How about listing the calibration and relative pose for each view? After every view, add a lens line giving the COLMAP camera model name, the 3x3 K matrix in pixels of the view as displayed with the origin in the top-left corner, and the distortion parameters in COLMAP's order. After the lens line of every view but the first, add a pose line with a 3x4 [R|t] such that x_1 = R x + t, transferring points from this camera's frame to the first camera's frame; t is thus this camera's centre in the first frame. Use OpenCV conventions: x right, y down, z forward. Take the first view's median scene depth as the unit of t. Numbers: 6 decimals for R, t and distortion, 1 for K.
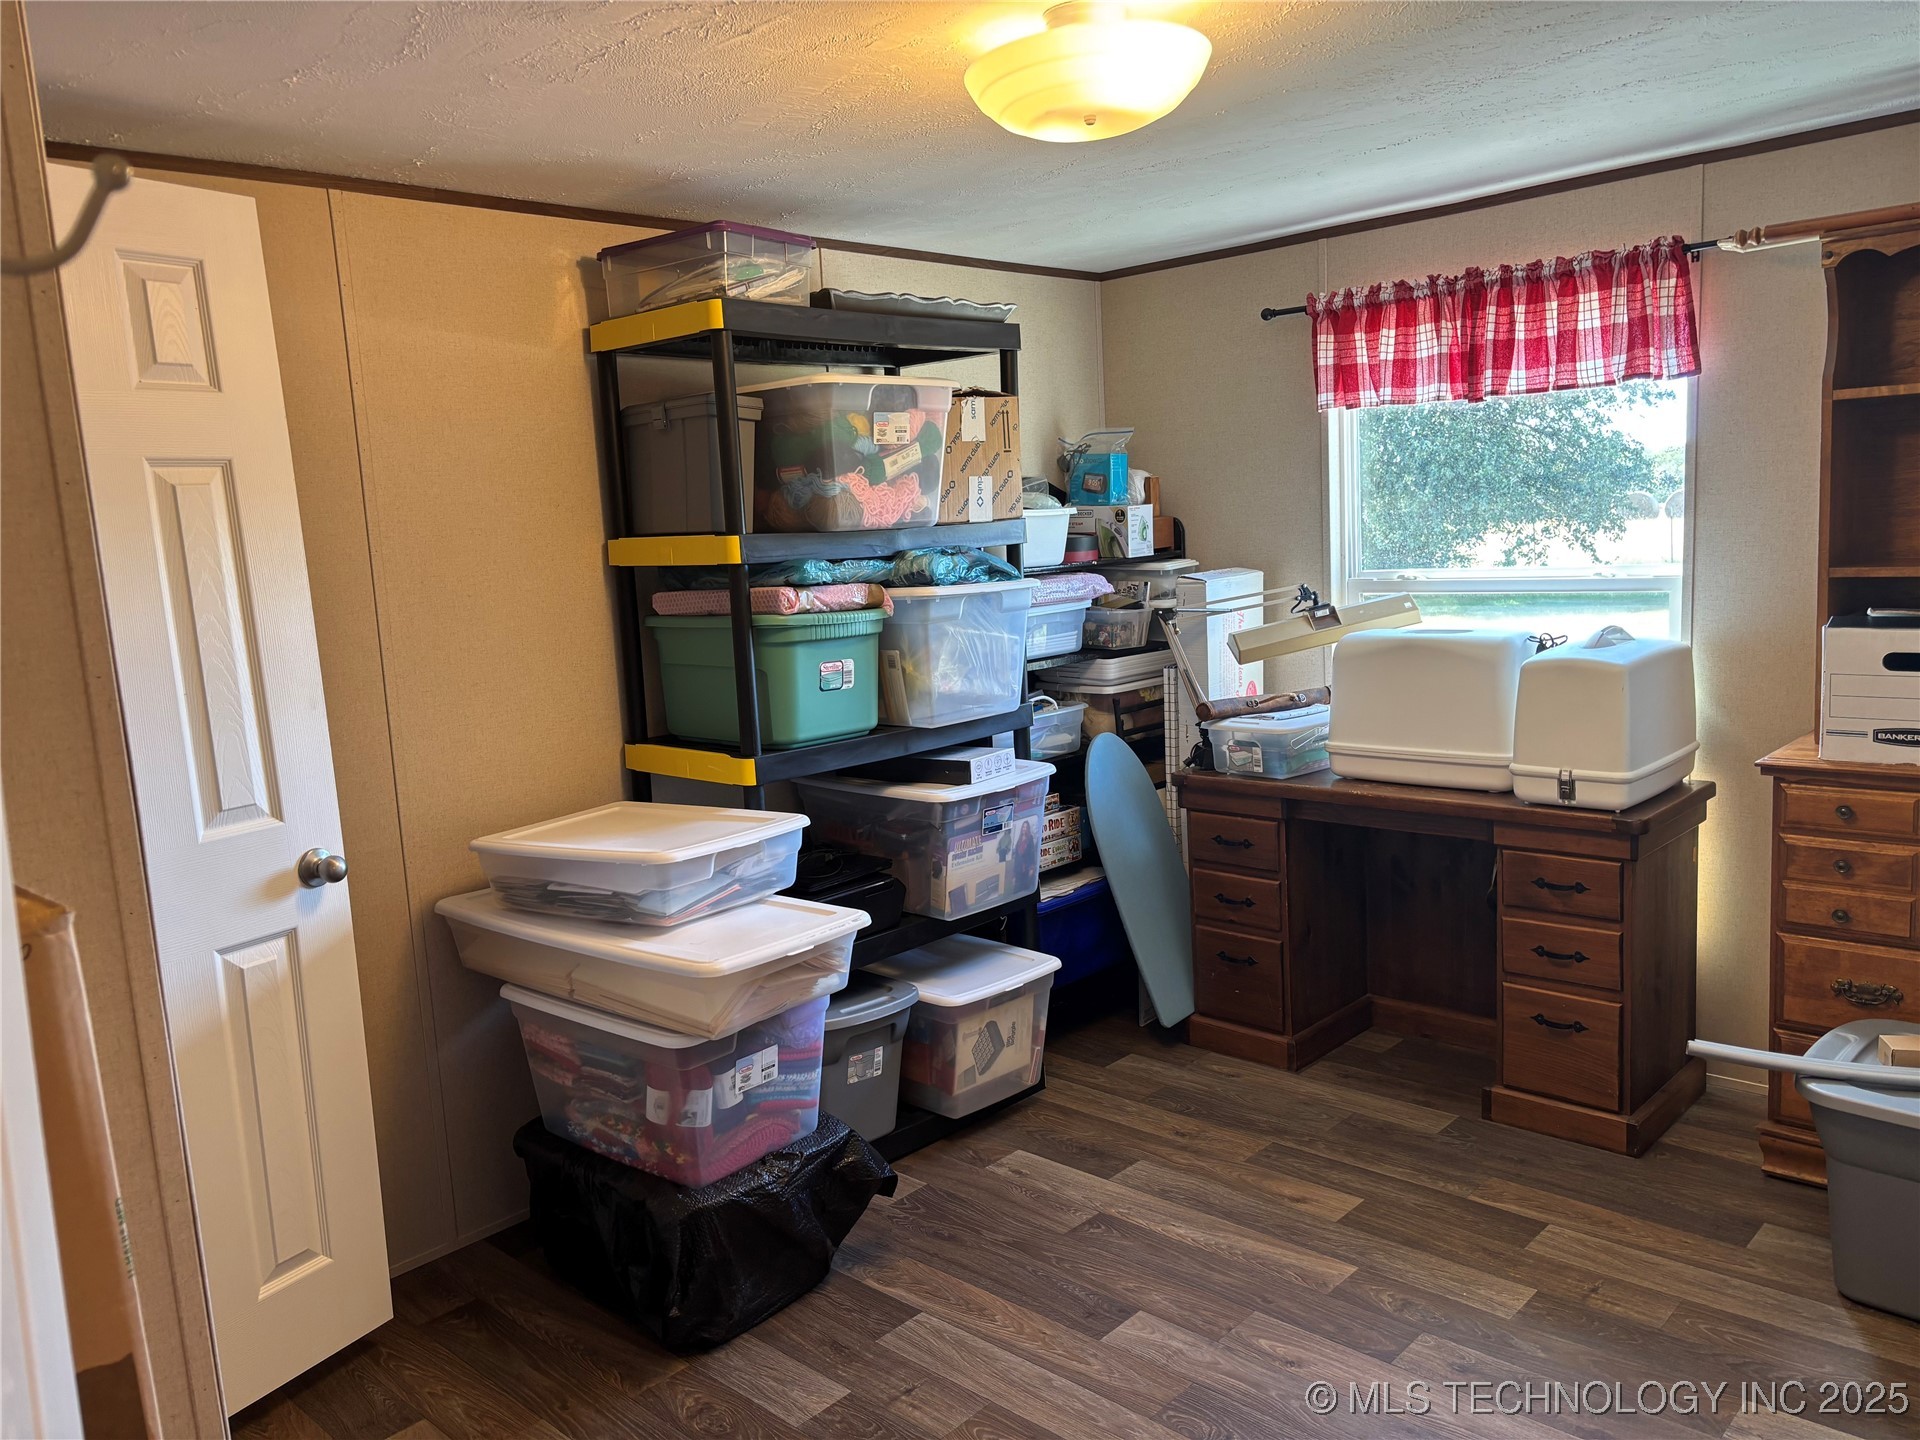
lens RADIAL K [[1465.1, 0, 955.1], [0, 1465.1, 730.9], [0, 0, 1]] dist [0.009456, -0.018001]
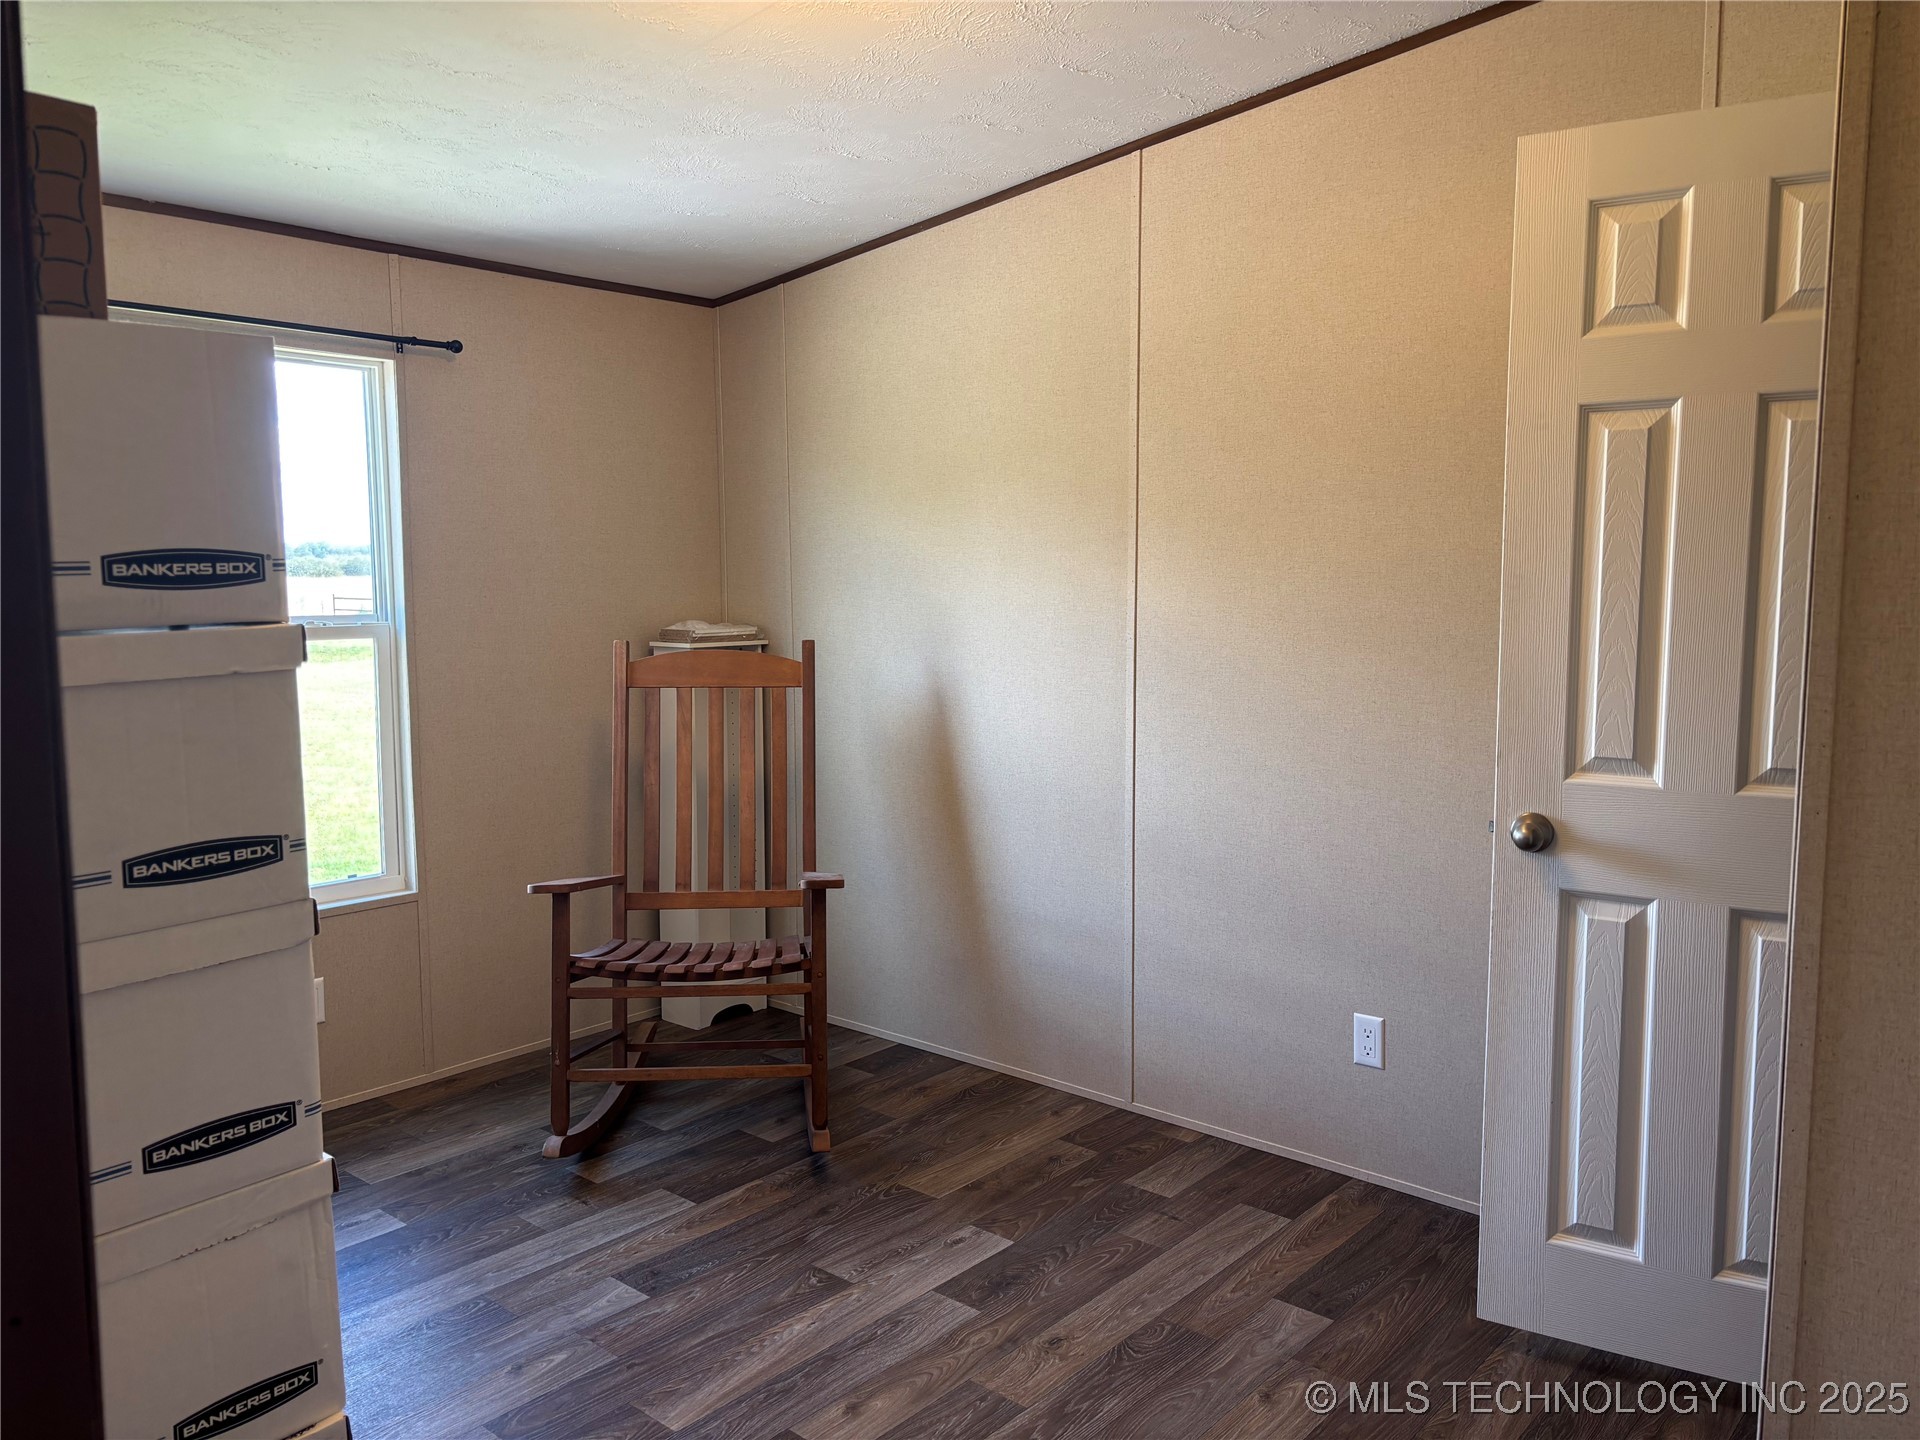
lens RADIAL K [[1465.1, 0, 964.7], [0, 1465.1, 714.3], [0, 0, 1]] dist [0.009456, -0.018001]
pose [[0.042700, 0.167528, -0.984942, 0.943778], [-0.143201, 0.976688, 0.159916, -0.181496], [0.988772, 0.134217, 0.065695, 0.943052]]
